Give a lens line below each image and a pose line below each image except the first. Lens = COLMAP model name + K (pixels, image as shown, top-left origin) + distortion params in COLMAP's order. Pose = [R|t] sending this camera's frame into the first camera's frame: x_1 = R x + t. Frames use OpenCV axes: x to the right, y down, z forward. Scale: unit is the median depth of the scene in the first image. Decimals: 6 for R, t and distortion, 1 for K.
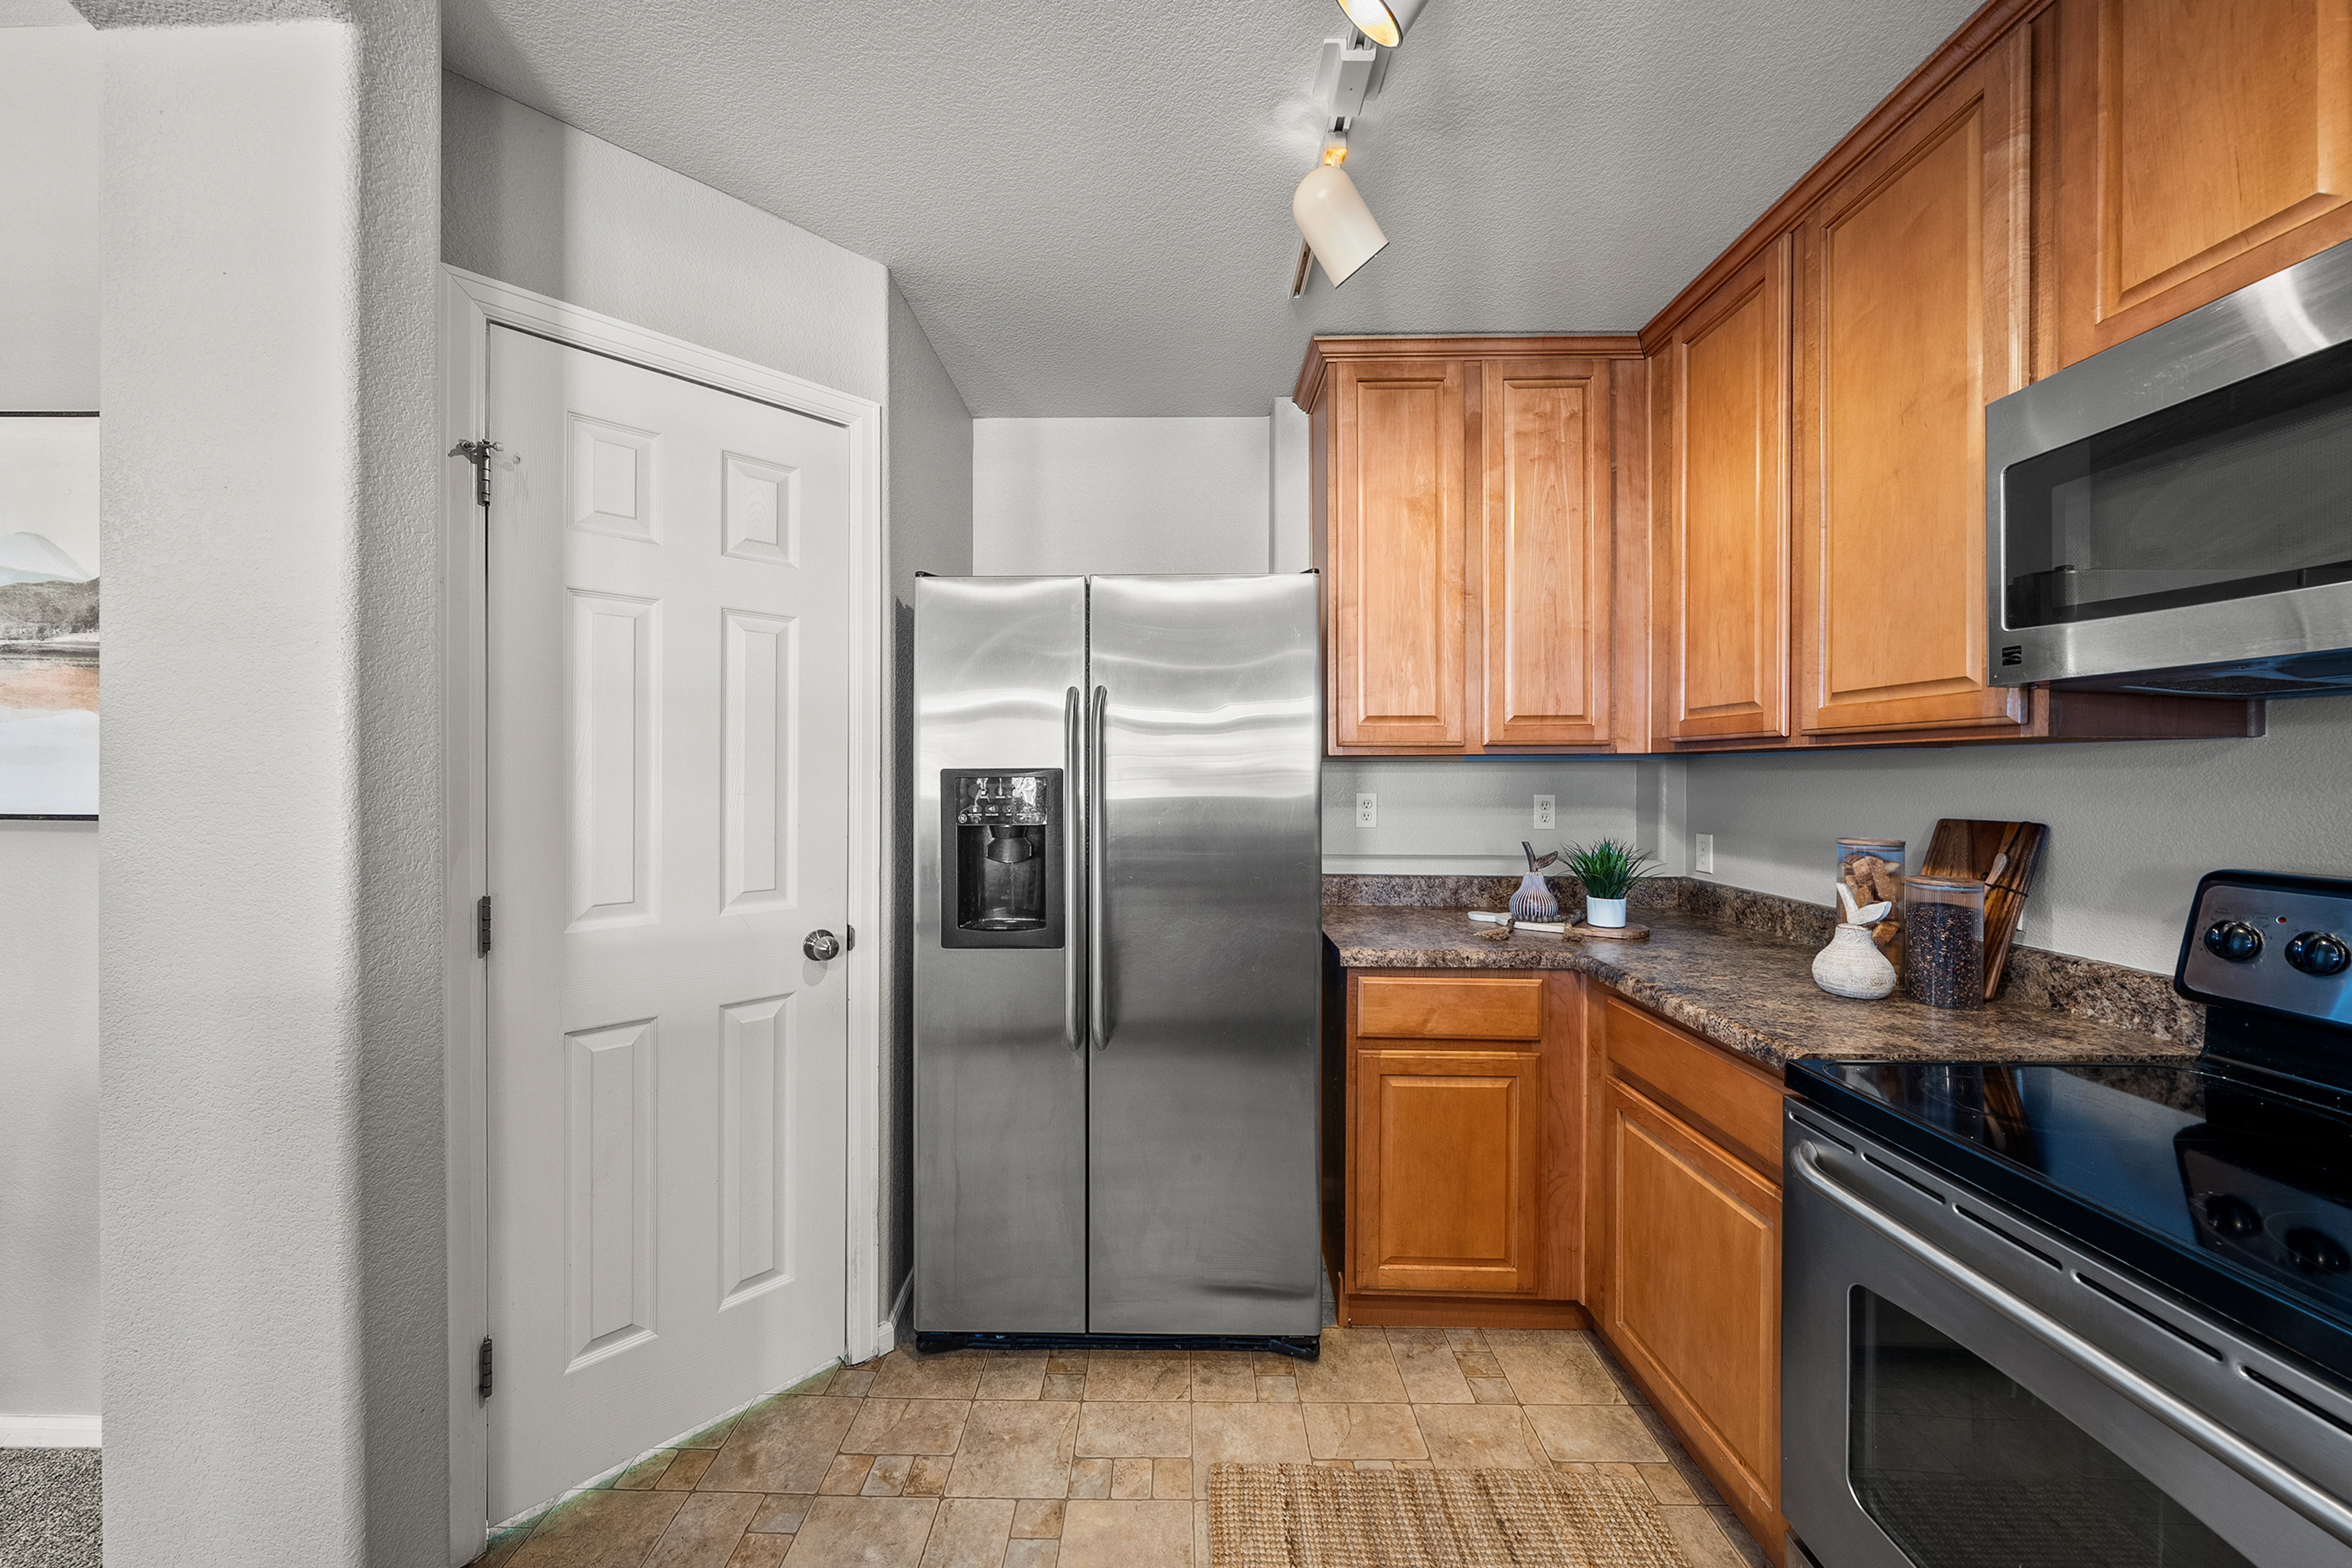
lens RADIAL K [[812.6, 0, 1154.6], [0, 812.6, 774.1], [0, 0, 1]] dist [-0.001243, 0.000870]
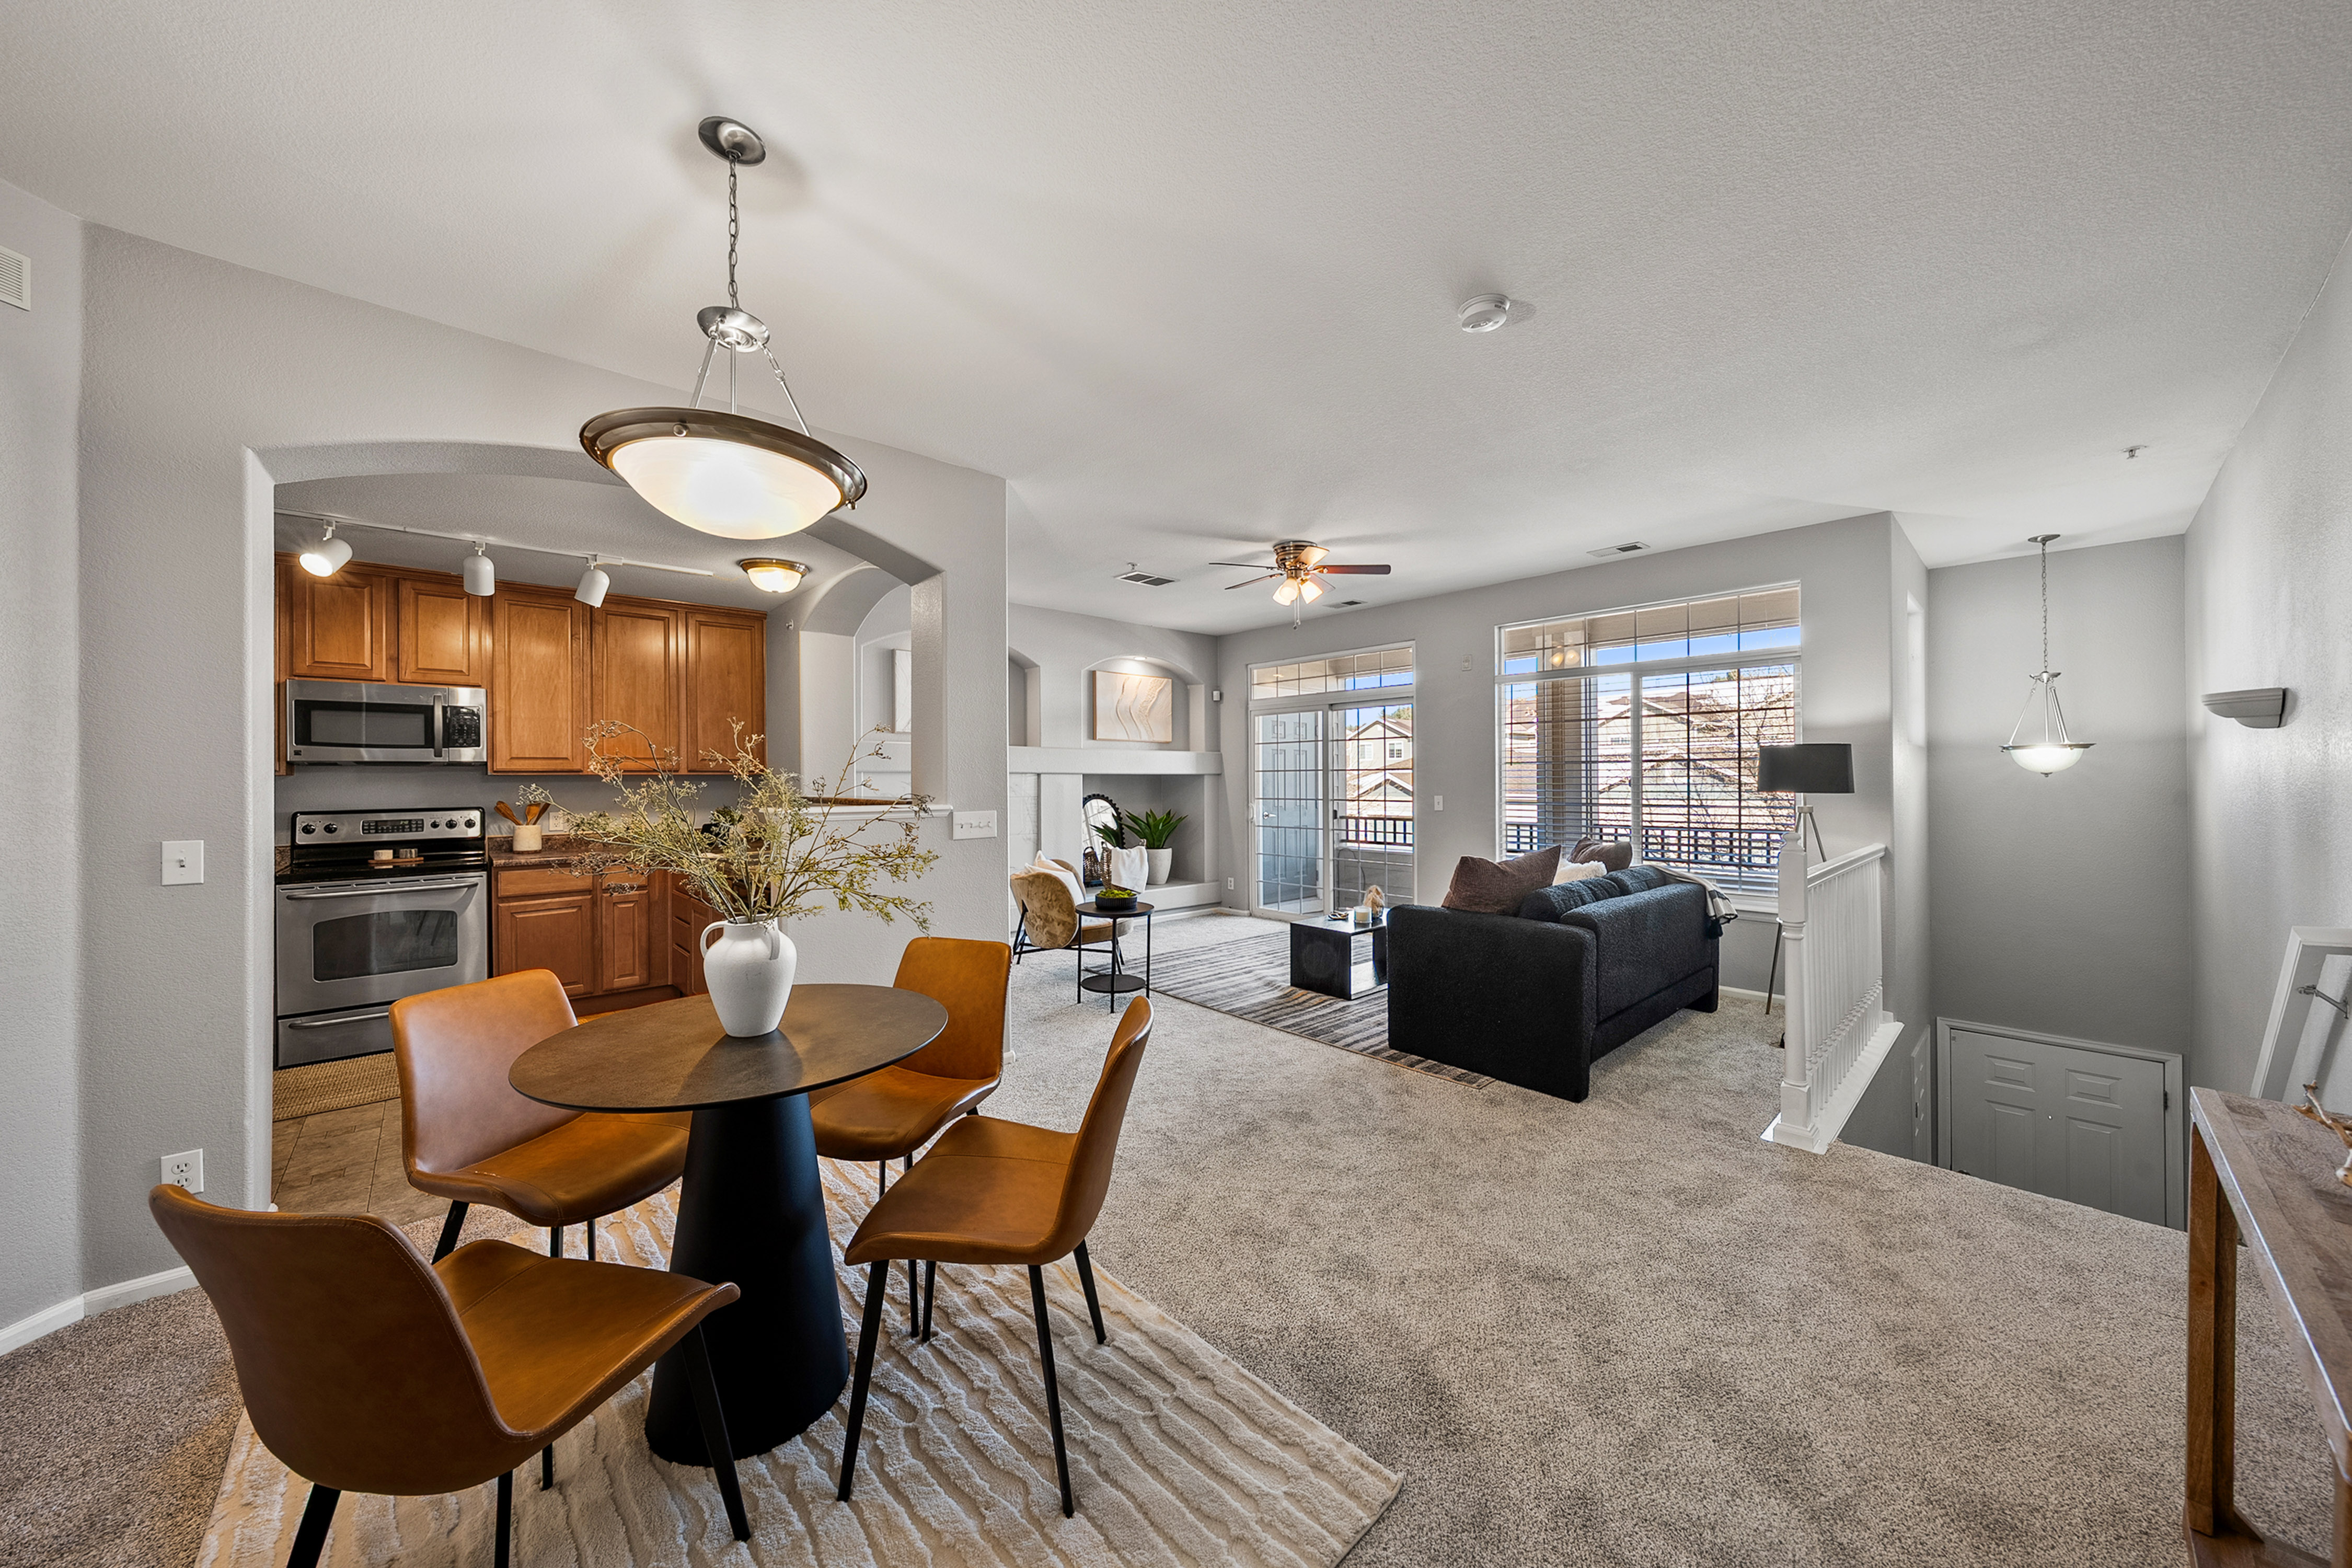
lens RADIAL K [[812.6, 0, 1162.0], [0, 812.6, 776.5], [0, 0, 1]] dist [-0.001243, 0.000870]
pose [[-0.681460, 0.005496, 0.731834, -2.583583], [0.006661, 0.999977, -0.001307, -0.006085], [-0.731825, 0.003984, -0.681481, 0.406420]]
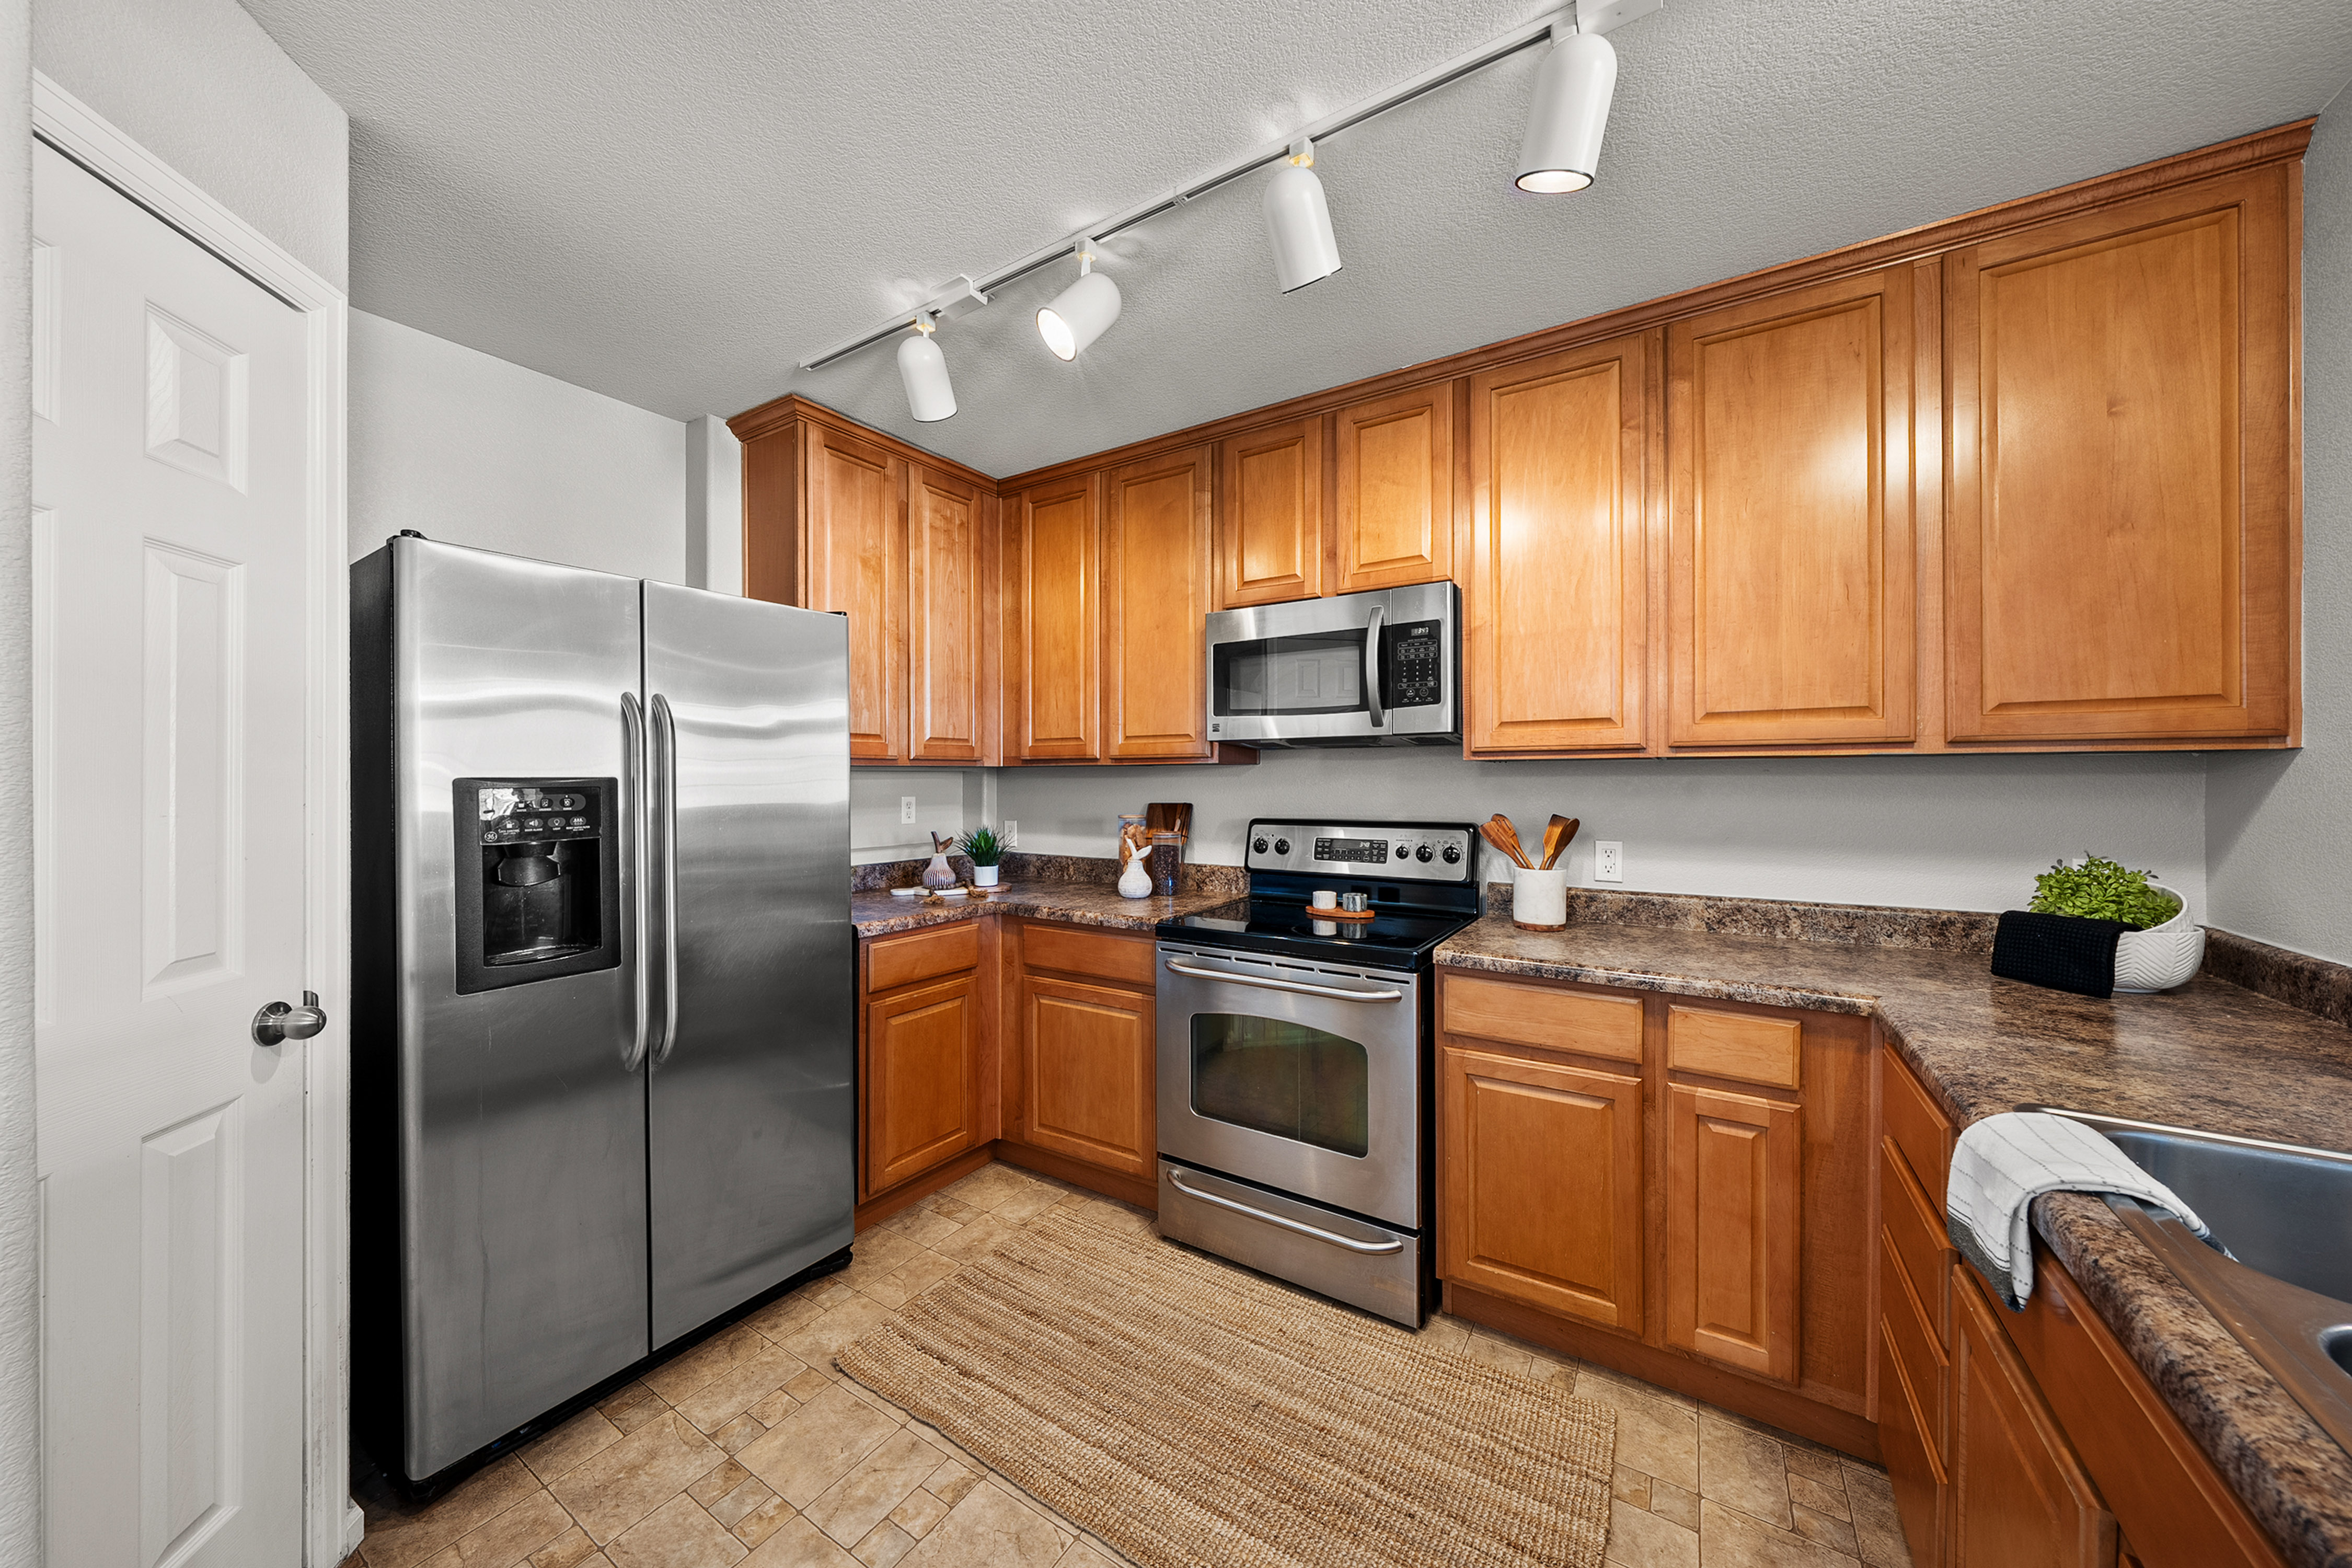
lens RADIAL K [[812.6, 0, 1182.3], [0, 812.6, 780.4], [0, 0, 1]] dist [-0.001243, 0.000870]
pose [[0.518193, -0.004317, 0.855253, -0.580055], [0.004220, 0.999988, 0.002490, -0.002600], [-0.855253, 0.002319, 0.518205, -0.057143]]
